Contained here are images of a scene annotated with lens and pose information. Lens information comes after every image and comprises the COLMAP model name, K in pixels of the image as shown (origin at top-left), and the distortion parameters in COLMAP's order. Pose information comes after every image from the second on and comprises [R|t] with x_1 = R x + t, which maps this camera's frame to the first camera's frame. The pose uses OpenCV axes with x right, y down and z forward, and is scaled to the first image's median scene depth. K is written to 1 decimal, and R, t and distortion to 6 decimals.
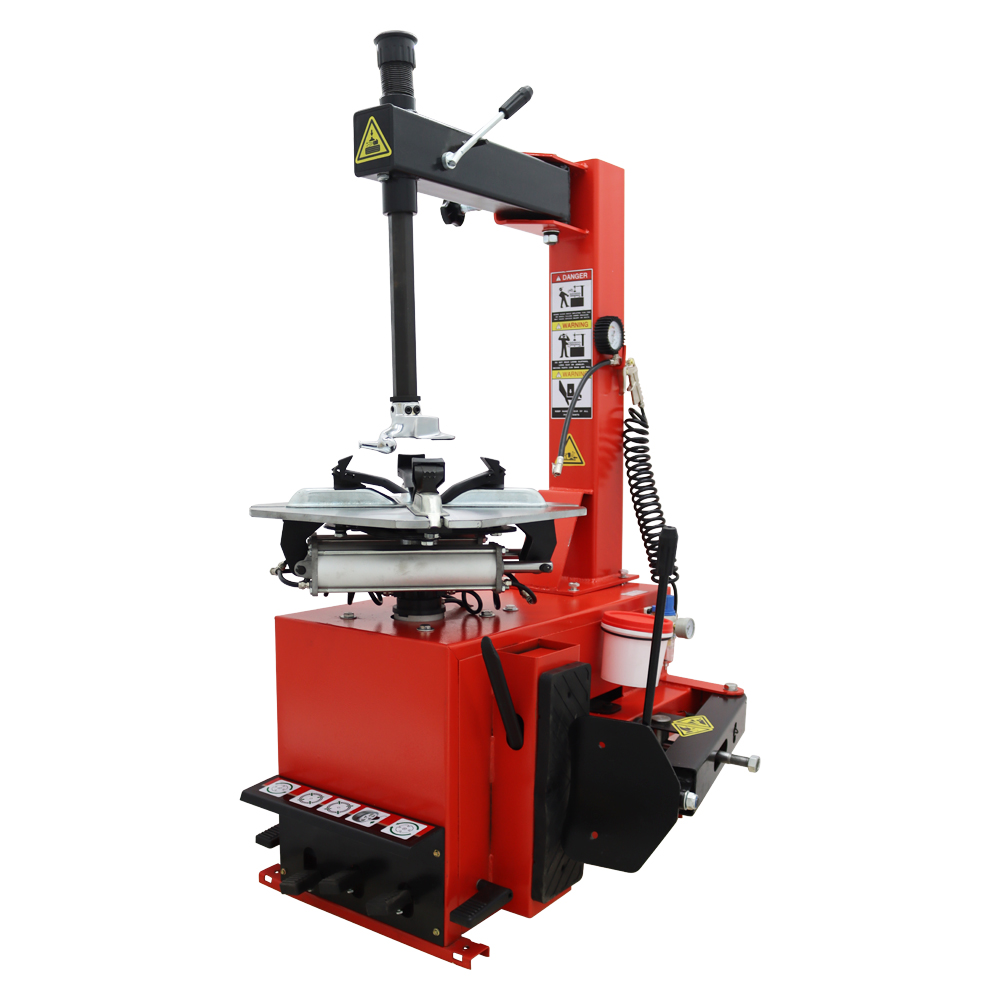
lens RADIAL K [[1003.6, 0, 526.9], [0, 1003.6, 552.8], [0, 0, 1]] dist [-0.040824, 0.000000]
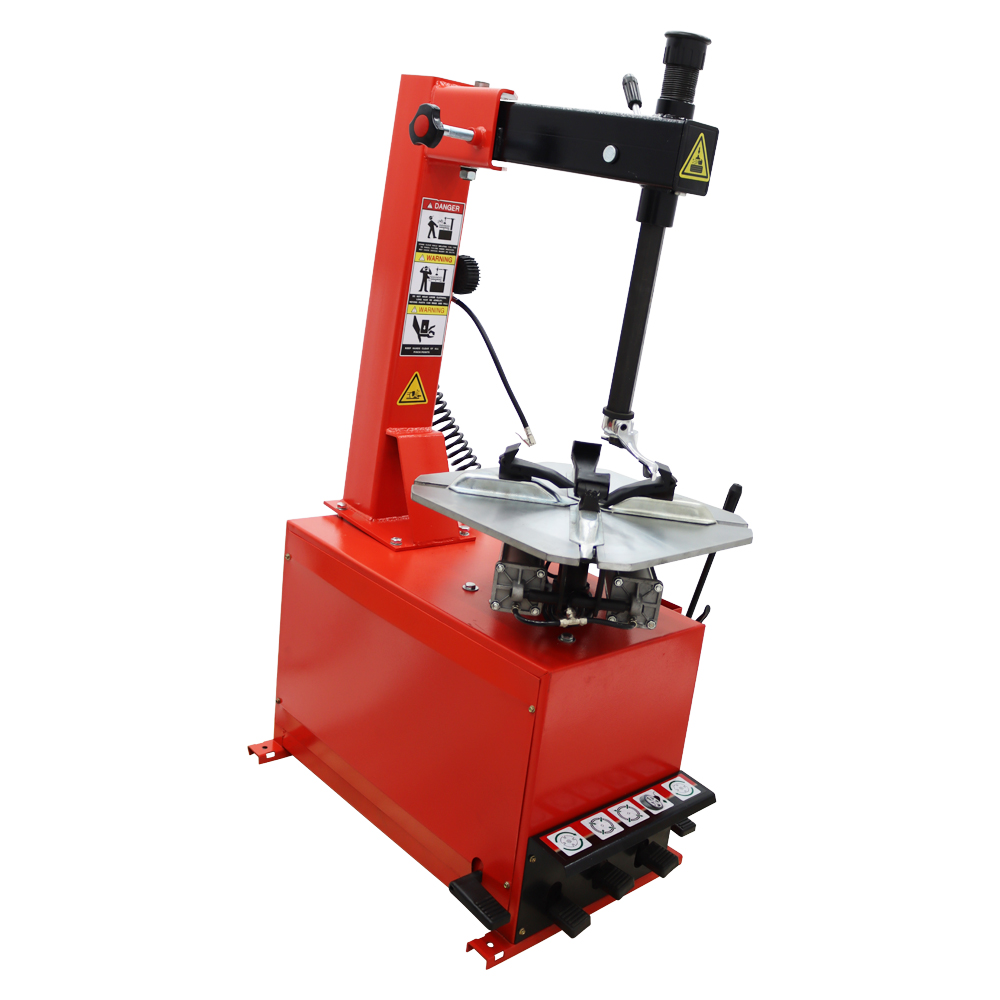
lens RADIAL K [[1003.6, 0, 595.2], [0, 1003.6, 464.6], [0, 0, 1]] dist [-0.040824, 0.000000]
pose [[0.154697, -0.228558, 0.961161, -1.059600], [-0.038716, 0.970722, 0.237063, -0.327655], [-0.987203, -0.073886, 0.141319, 0.870817]]
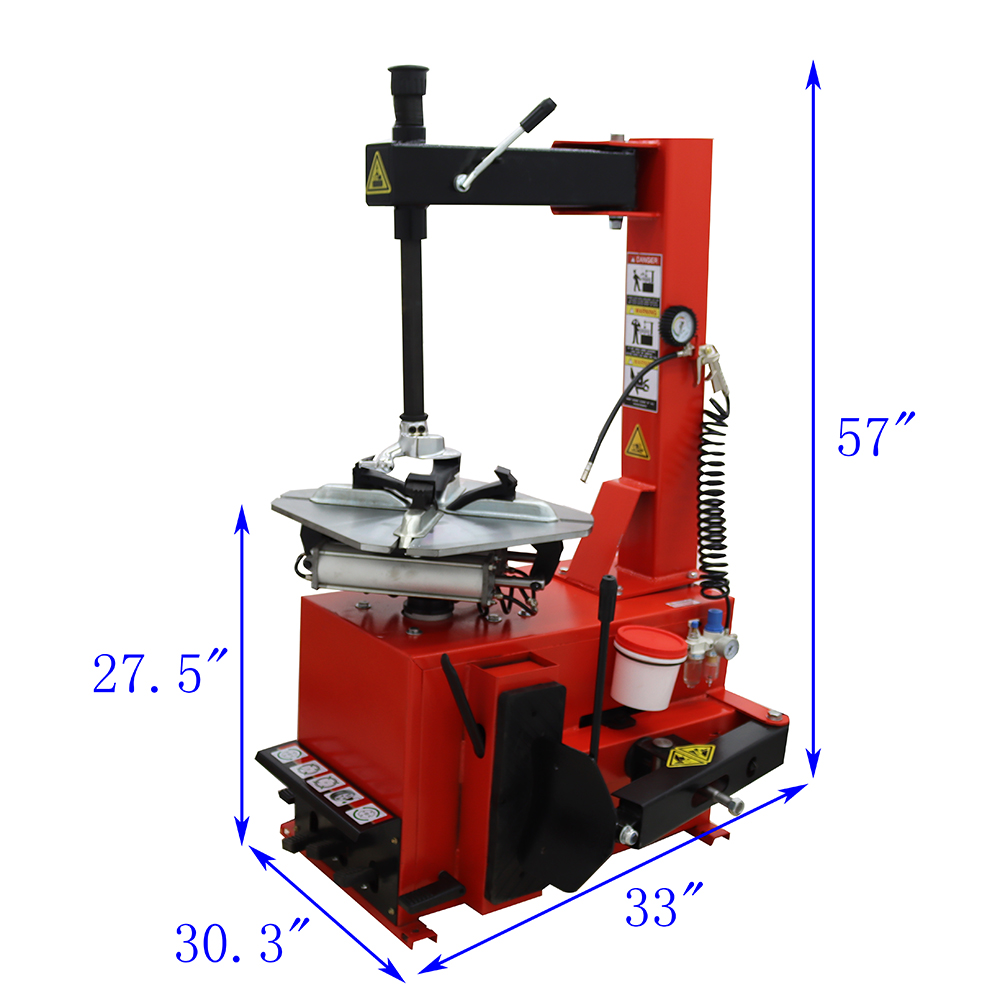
lens RADIAL K [[1302.8, 0, 476.3], [0, 1302.8, 498.8], [0, 0, 1]] dist [0.020601, 0.000000]
pose [[0.929164, 0.094381, -0.357417, 0.432268], [-0.062421, 0.993032, 0.099951, -0.202517], [0.364360, -0.070561, 0.928581, -0.247505]]
